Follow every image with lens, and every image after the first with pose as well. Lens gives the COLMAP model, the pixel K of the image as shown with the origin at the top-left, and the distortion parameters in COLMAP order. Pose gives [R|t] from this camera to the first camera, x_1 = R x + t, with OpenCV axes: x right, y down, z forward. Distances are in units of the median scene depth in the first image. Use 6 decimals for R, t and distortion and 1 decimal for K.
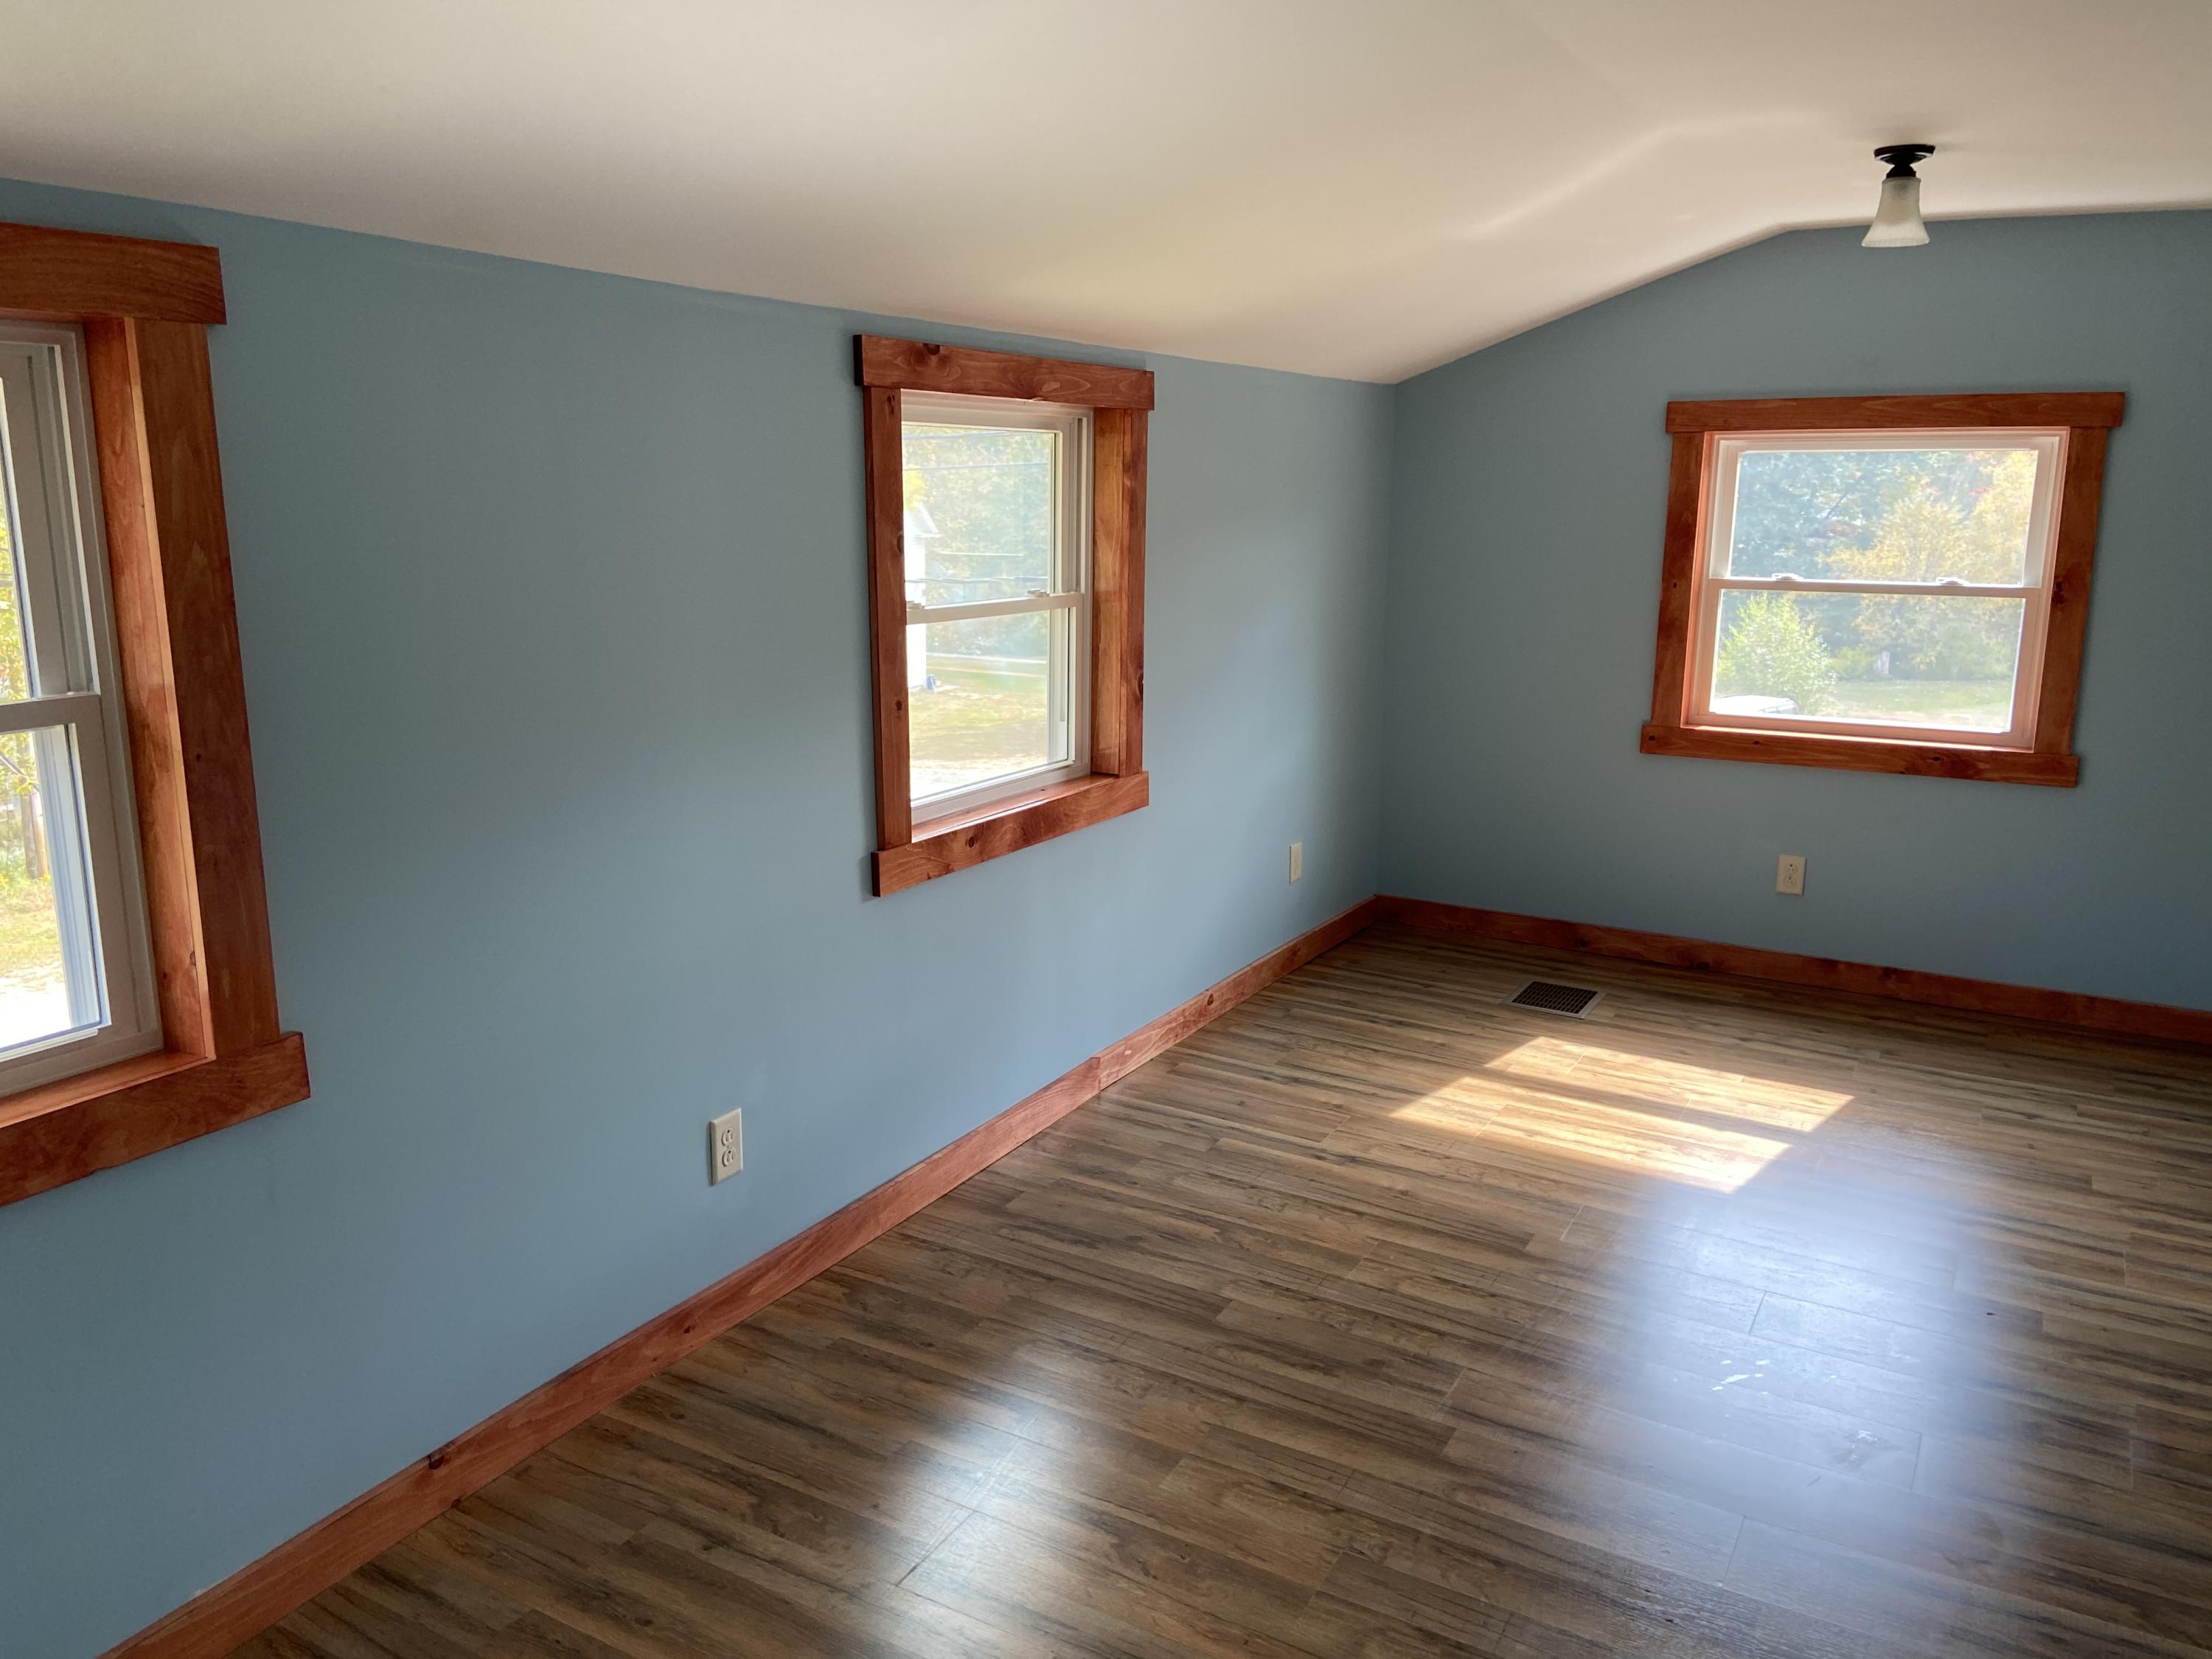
lens RADIAL K [[1666.4, 0, 1098.8], [0, 1666.4, 834.0], [0, 0, 1]] dist [0.107067, -0.128644]
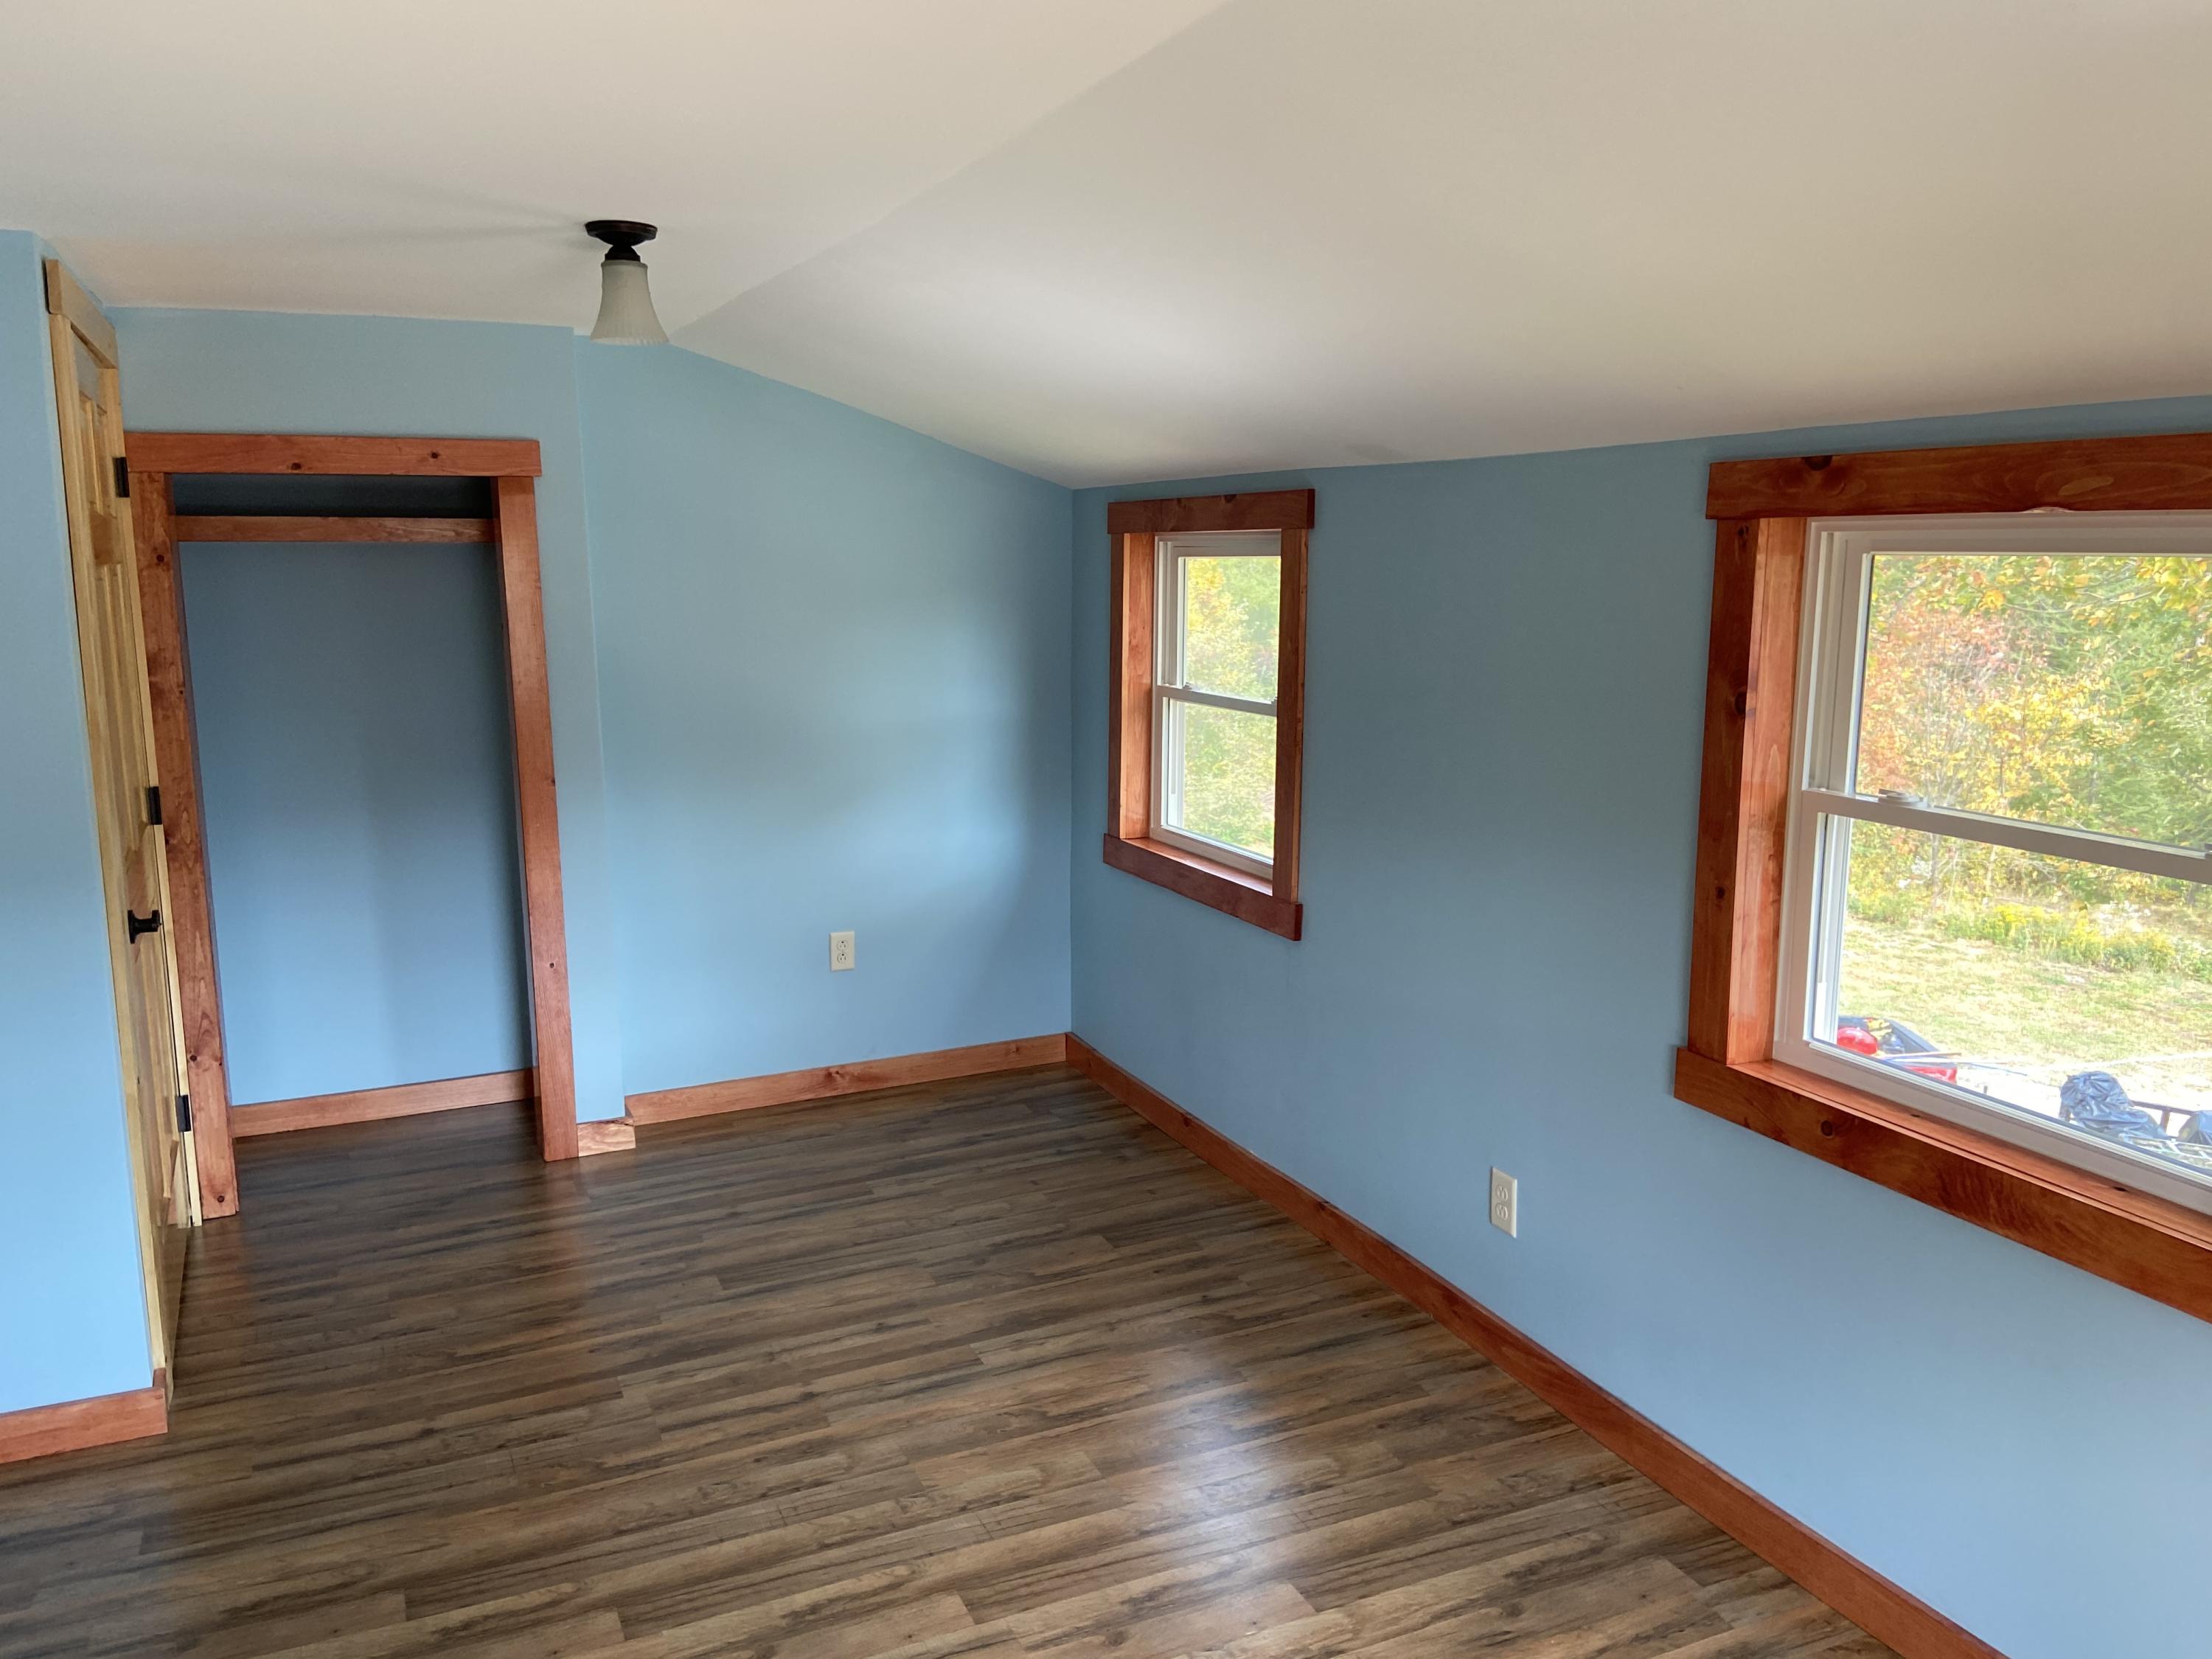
lens RADIAL K [[1666.4, 0, 1097.6], [0, 1666.4, 819.5], [0, 0, 1]] dist [0.107067, -0.128644]
pose [[-0.598398, 0.127812, -0.790939, 0.671172], [-0.163754, 0.946844, 0.276896, -0.271526], [0.784286, 0.295214, -0.545660, 1.116765]]
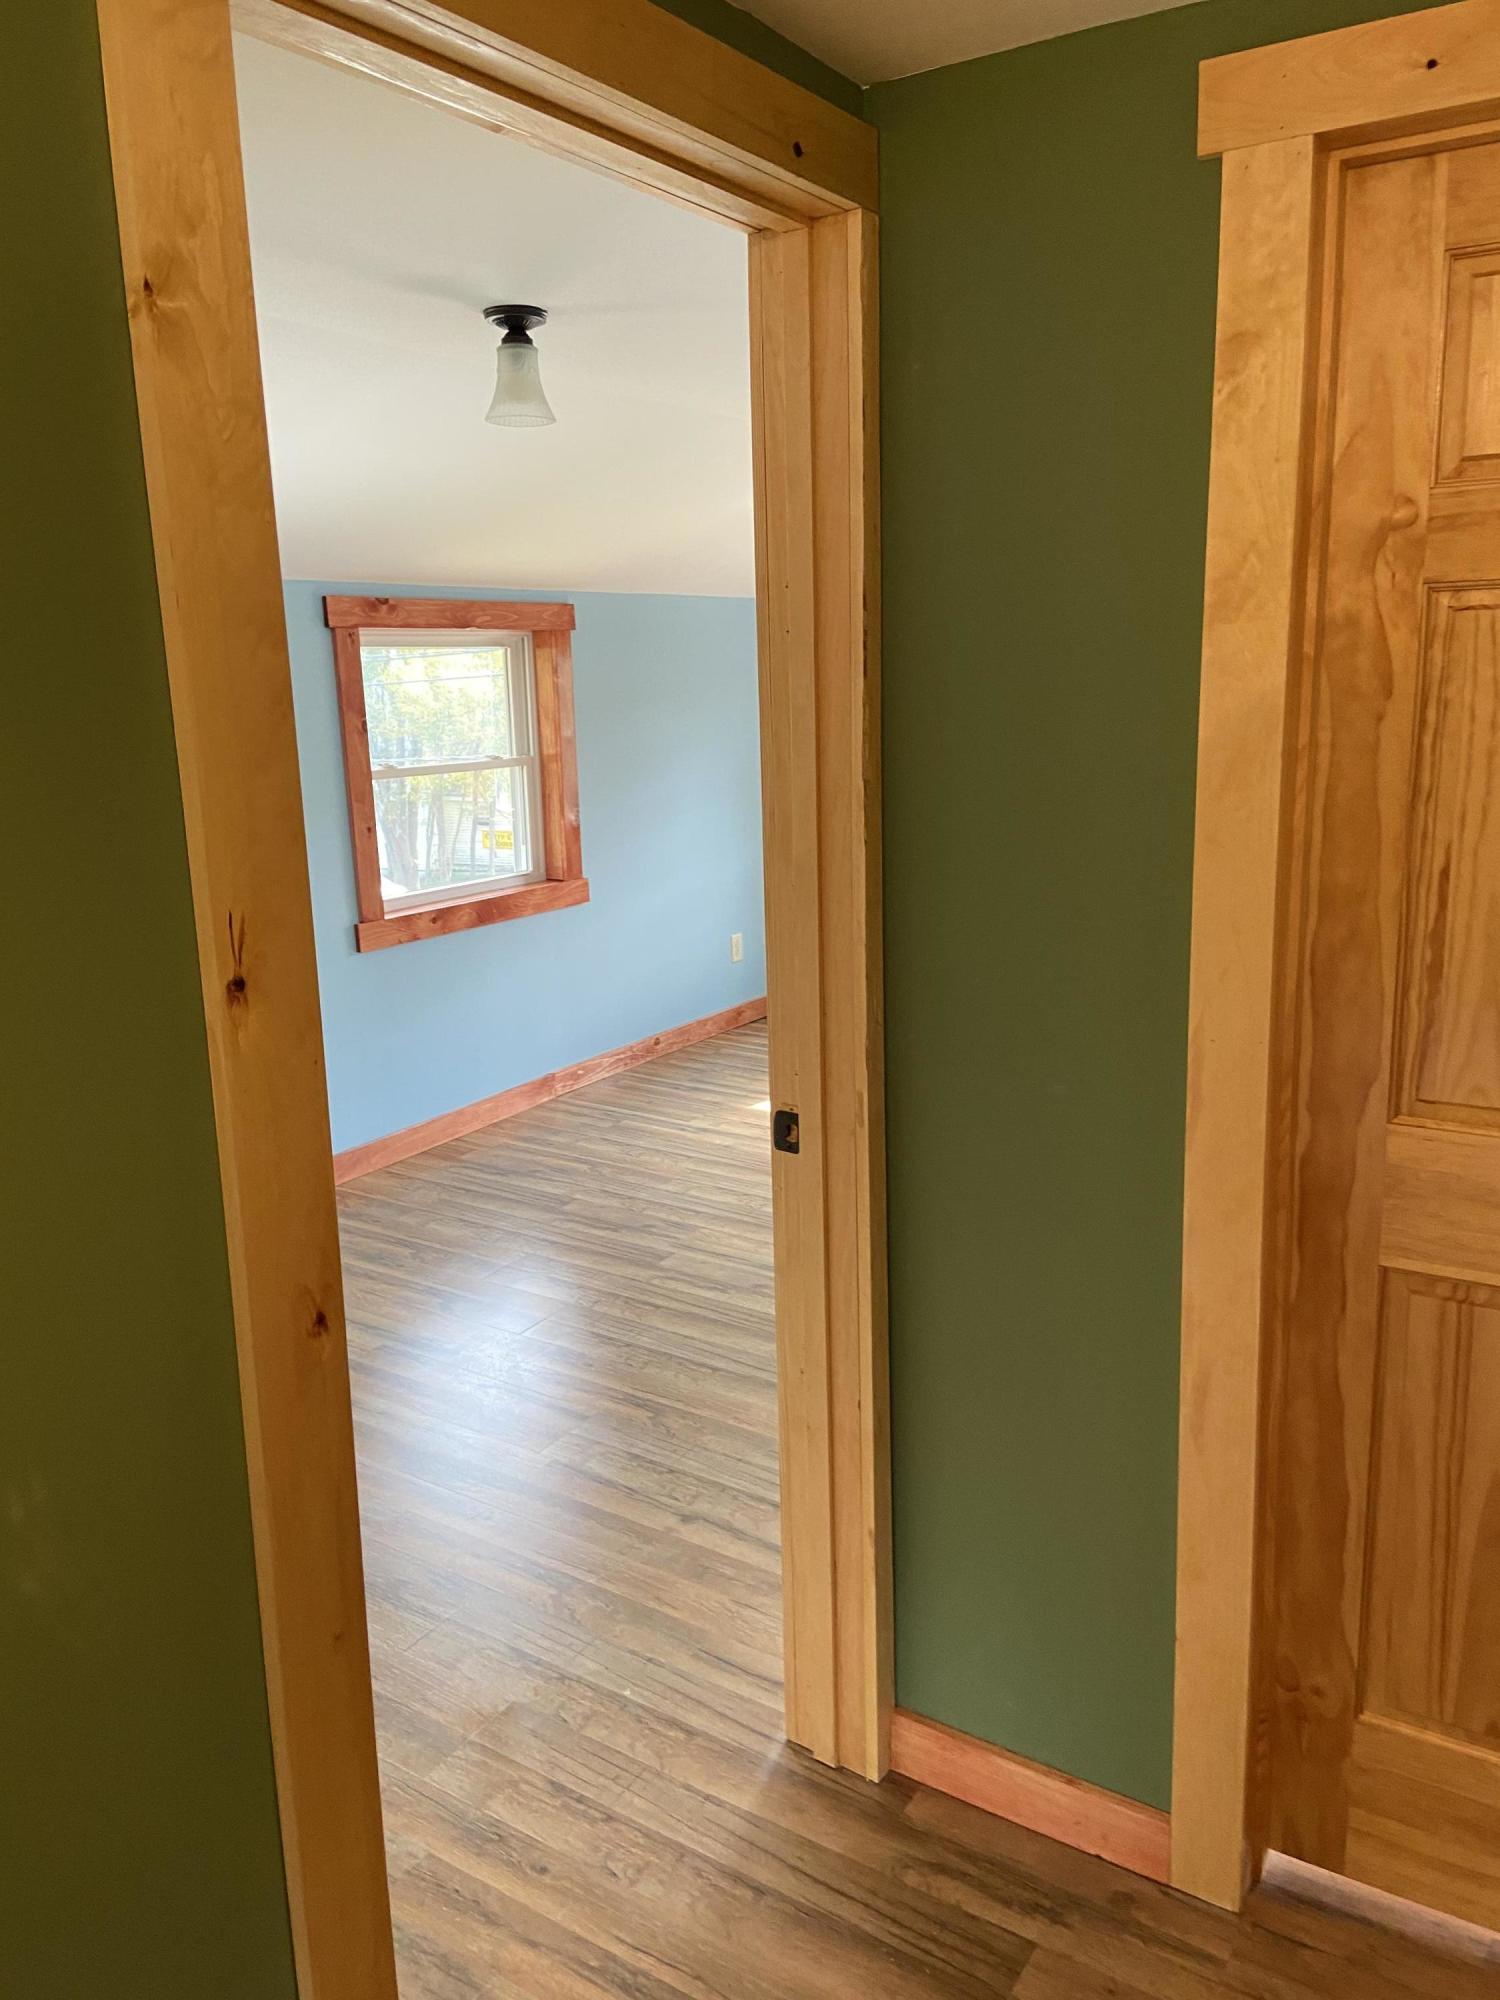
lens RADIAL K [[1506.7, 0, 738.4], [0, 1506.7, 994.1], [0, 0, 1]] dist [0.107067, -0.128644]
pose [[0.997599, -0.021415, -0.065857, 0.291952], [0.021792, 0.999750, 0.005015, 0.071445], [0.065733, -0.006438, 0.997816, -0.364572]]
